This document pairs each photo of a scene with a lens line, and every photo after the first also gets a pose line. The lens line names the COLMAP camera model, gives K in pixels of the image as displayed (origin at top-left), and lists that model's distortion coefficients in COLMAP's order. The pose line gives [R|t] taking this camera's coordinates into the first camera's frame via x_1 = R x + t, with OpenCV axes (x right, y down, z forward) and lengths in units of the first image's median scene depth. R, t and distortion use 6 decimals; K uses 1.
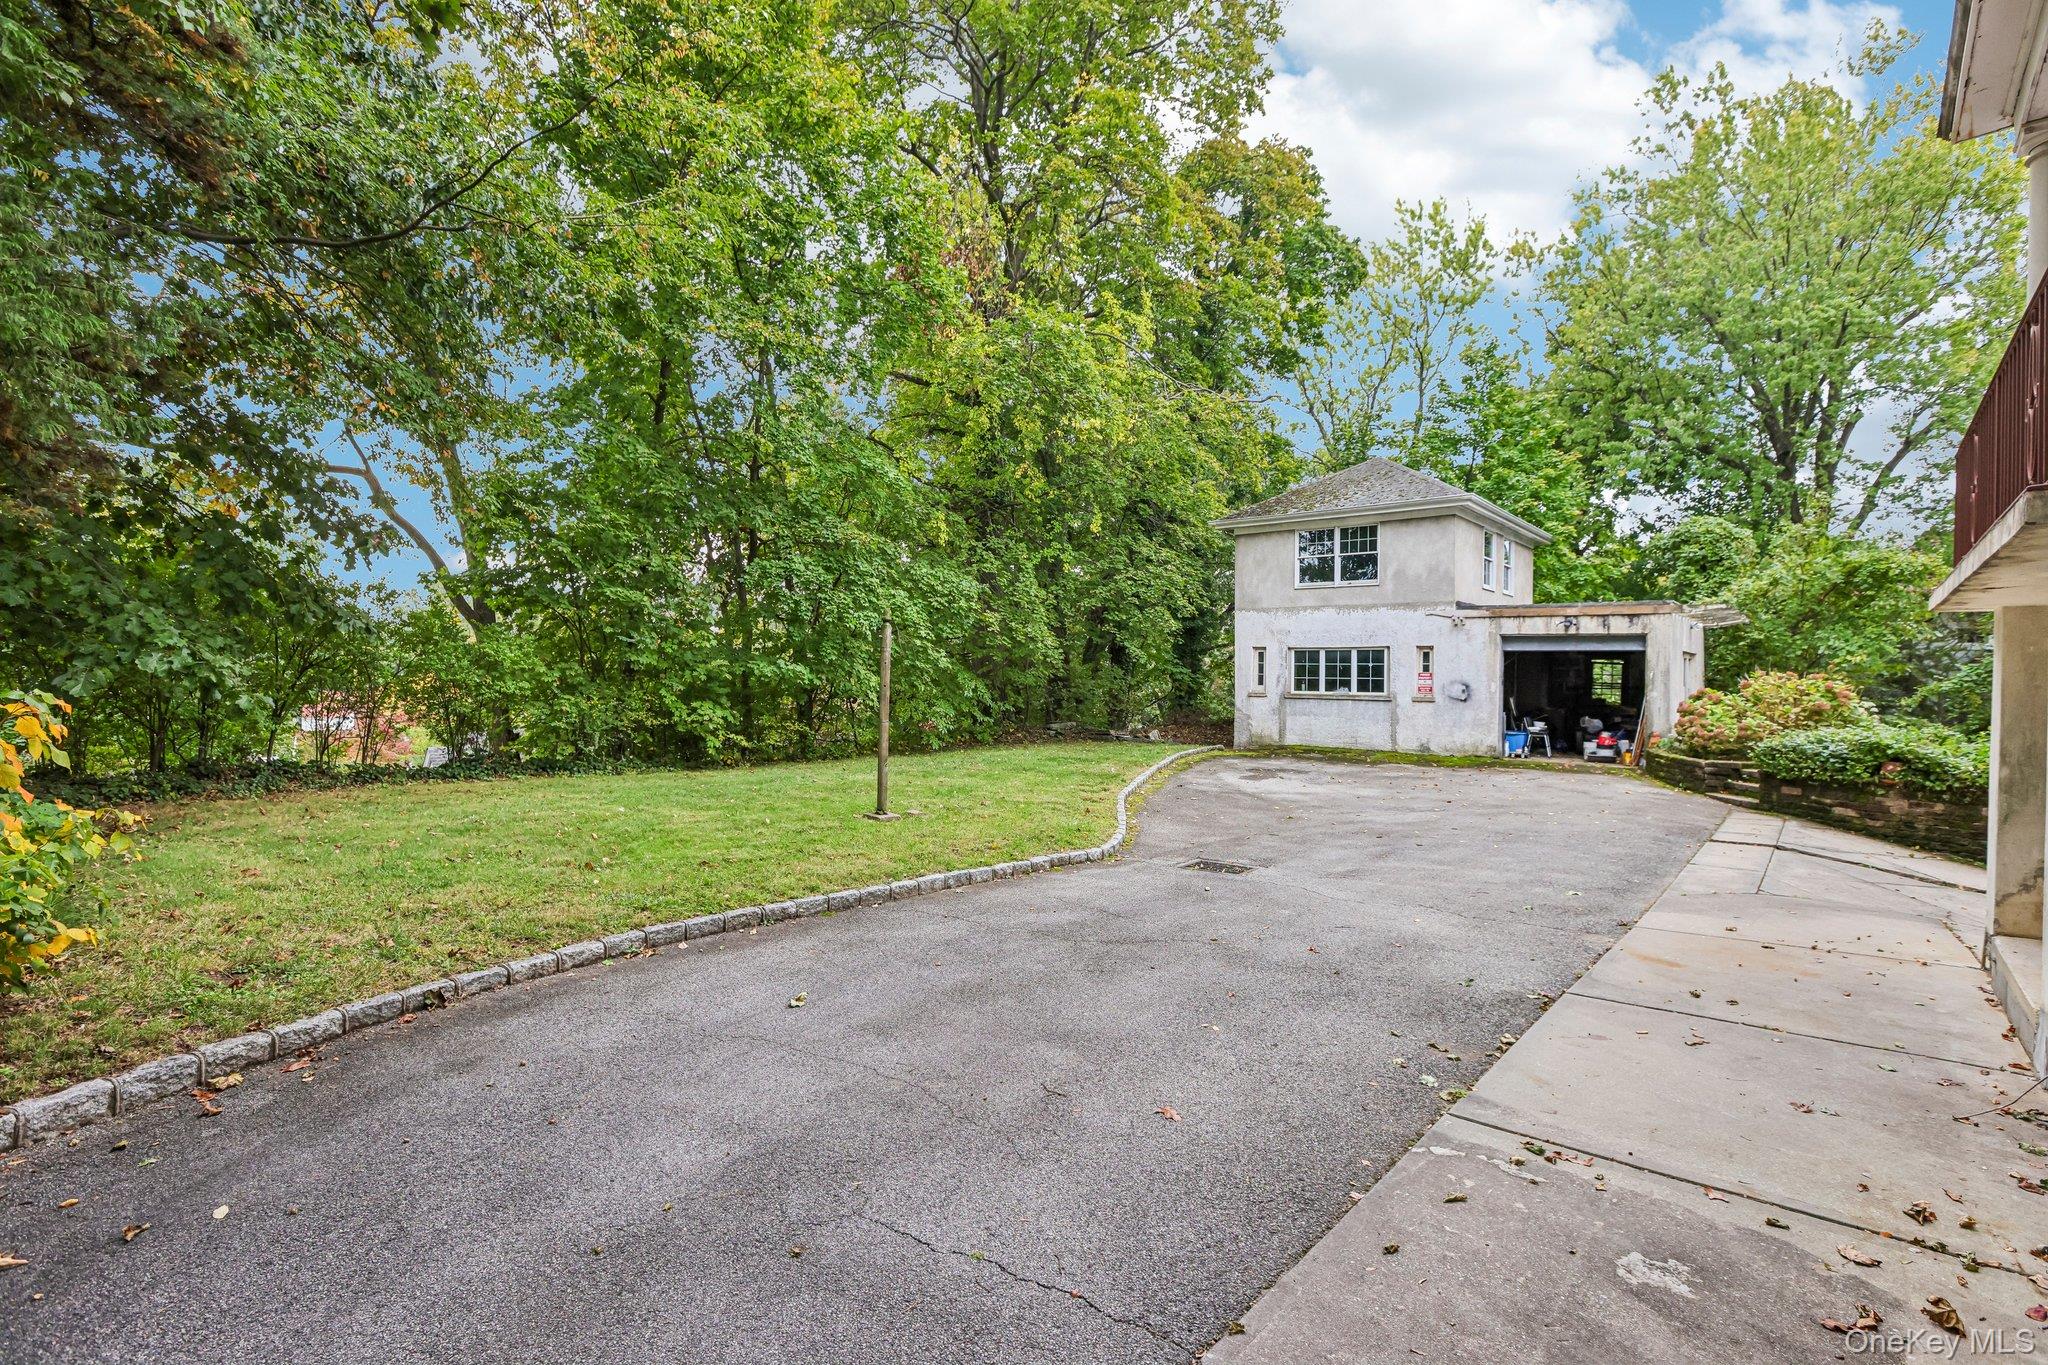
lens RADIAL K [[953.3, 0, 1019.8], [0, 953.3, 675.0], [0, 0, 1]] dist [-0.027440, 0.004078]
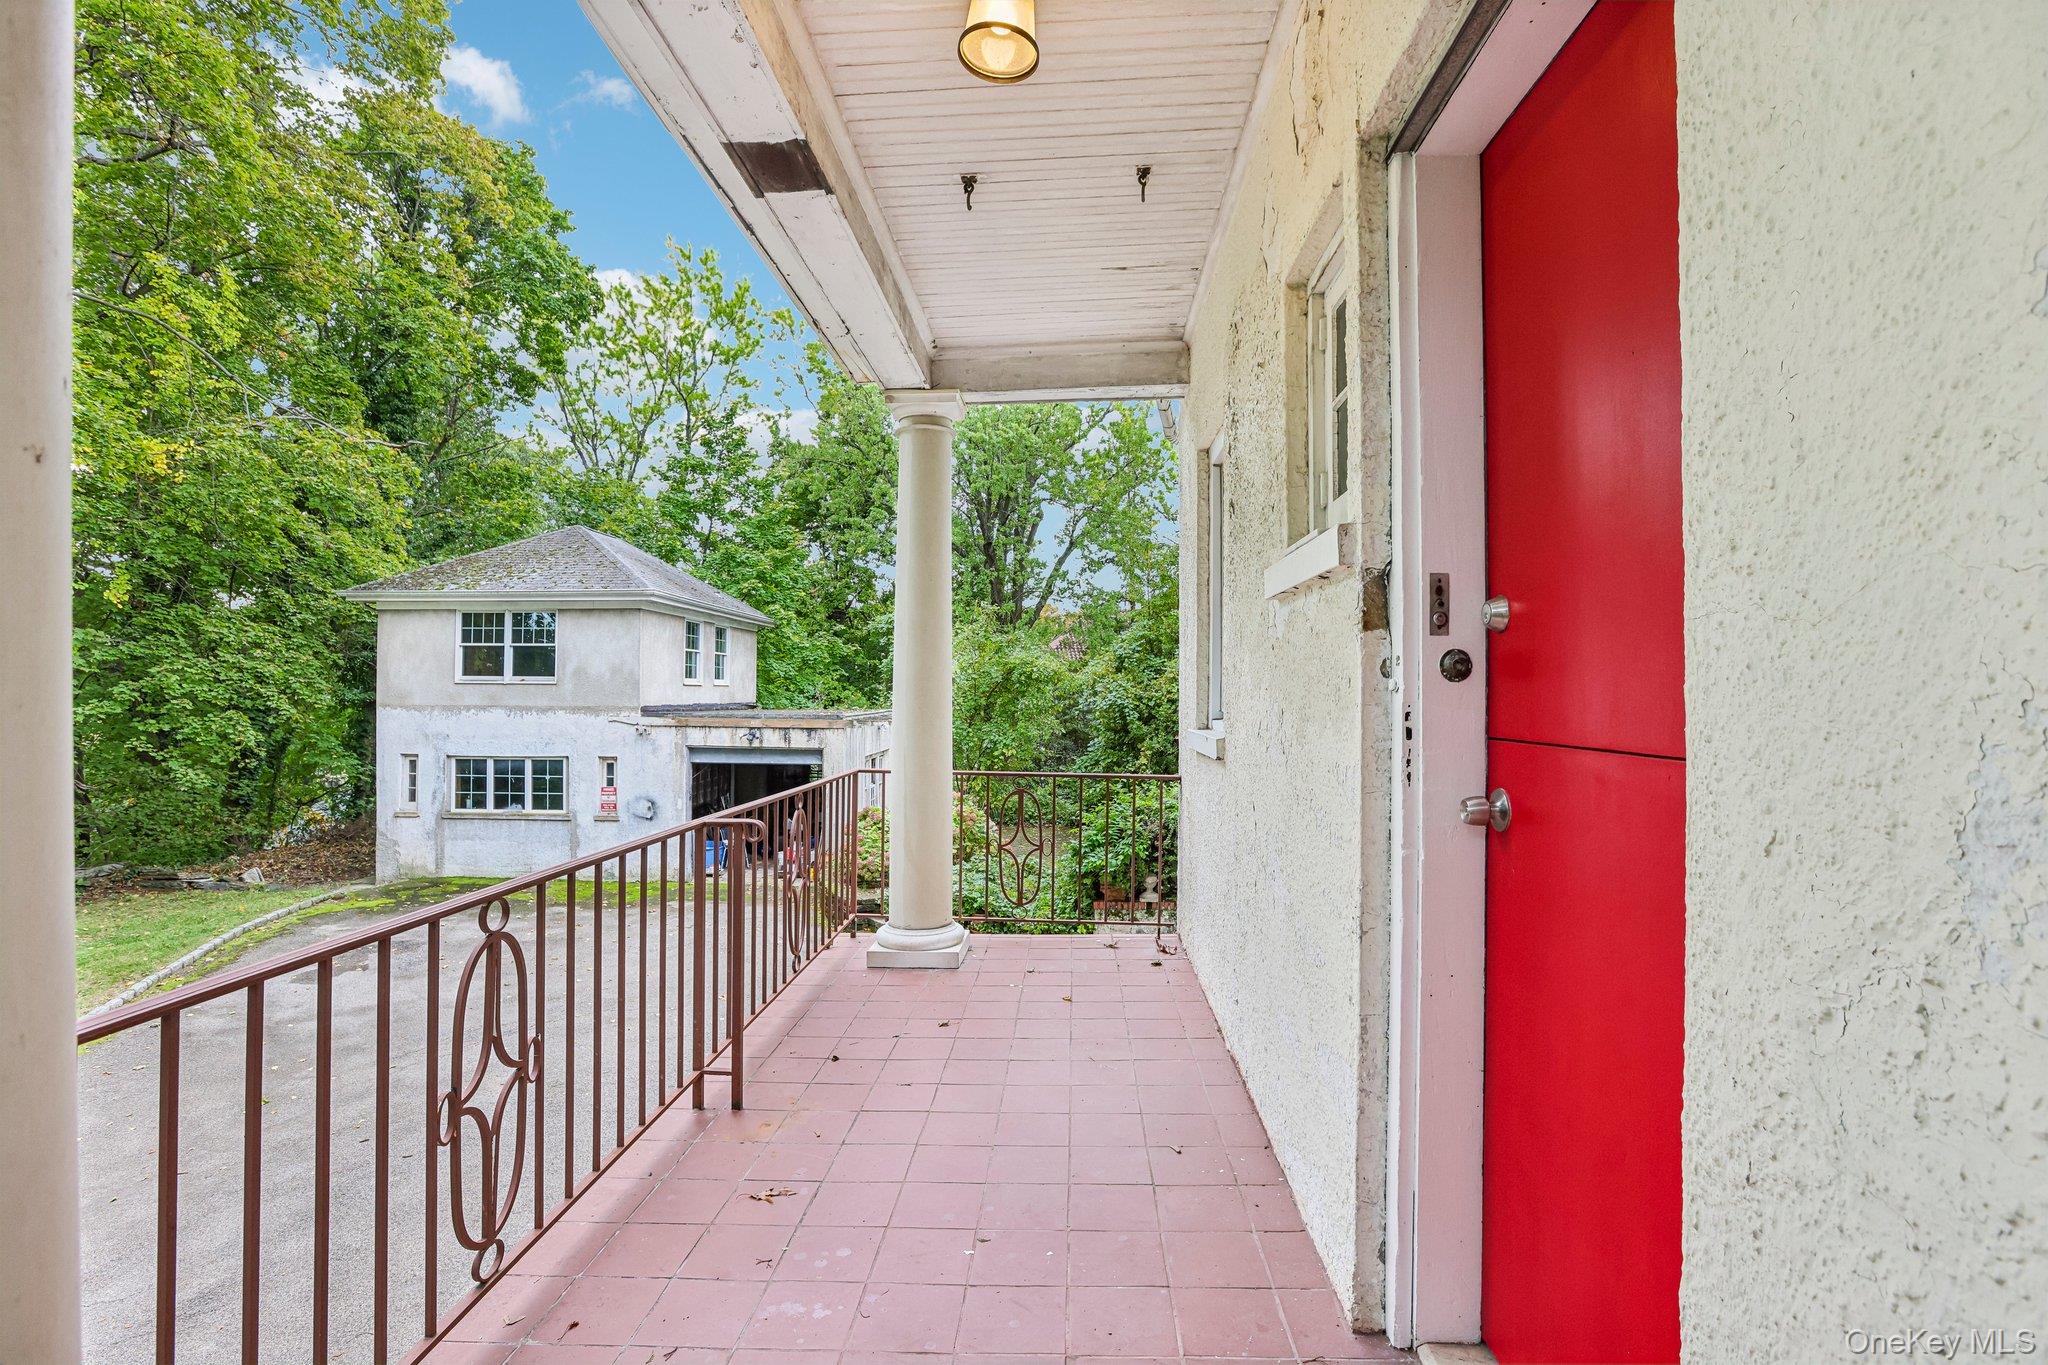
lens RADIAL K [[953.3, 0, 1028.4], [0, 953.3, 681.2], [0, 0, 1]] dist [-0.027440, 0.004078]
pose [[0.778040, 0.001710, 0.628212, 0.169229], [0.003357, 0.999971, -0.006880, -0.087277], [-0.628205, 0.007462, 0.778012, 0.073180]]
